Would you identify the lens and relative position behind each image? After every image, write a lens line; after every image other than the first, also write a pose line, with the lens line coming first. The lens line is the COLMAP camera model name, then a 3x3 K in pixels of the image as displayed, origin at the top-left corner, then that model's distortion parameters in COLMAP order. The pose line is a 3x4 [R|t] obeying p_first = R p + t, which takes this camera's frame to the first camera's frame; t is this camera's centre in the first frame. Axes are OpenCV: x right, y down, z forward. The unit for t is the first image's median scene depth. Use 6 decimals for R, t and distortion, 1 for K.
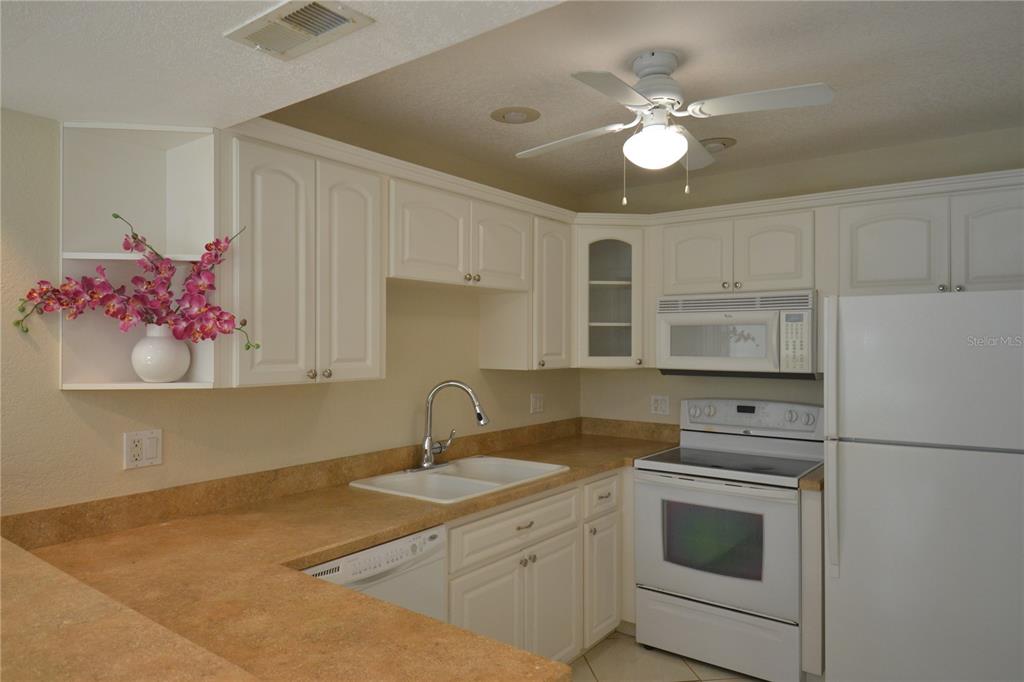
lens RADIAL K [[662.7, 0, 509.5], [0, 662.7, 339.3], [0, 0, 1]] dist [0.044578, -0.050417]
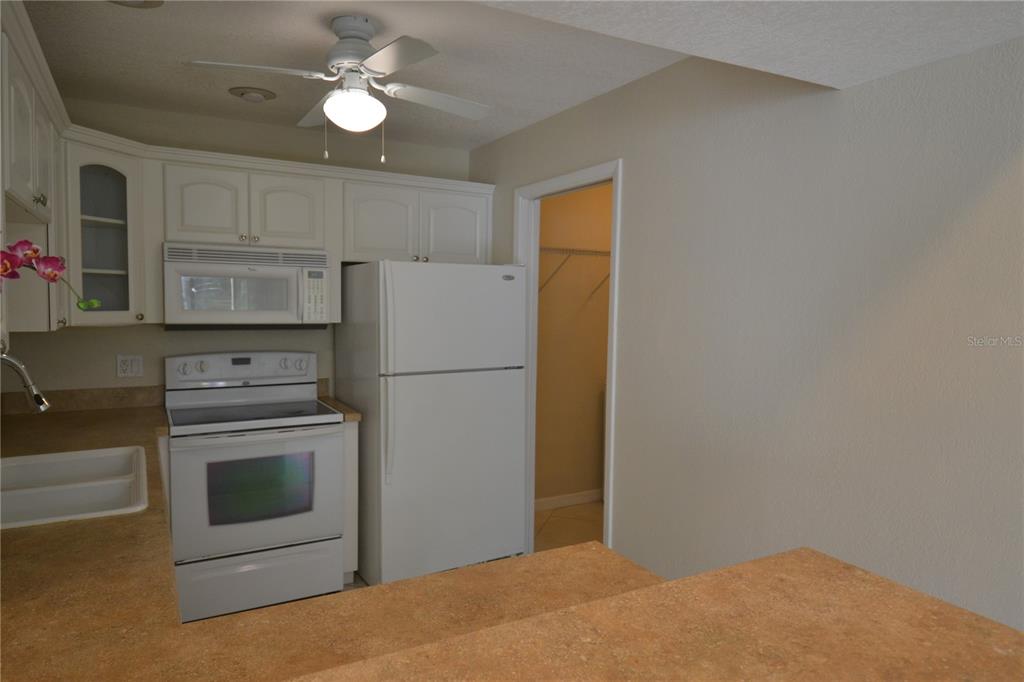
lens RADIAL K [[662.7, 0, 509.5], [0, 662.7, 339.3], [0, 0, 1]] dist [0.044578, -0.050417]
pose [[0.398857, -0.050949, 0.915597, -0.436416], [-0.018619, 0.997800, 0.063634, -0.001053], [-0.916824, -0.042429, 0.397030, 0.232949]]
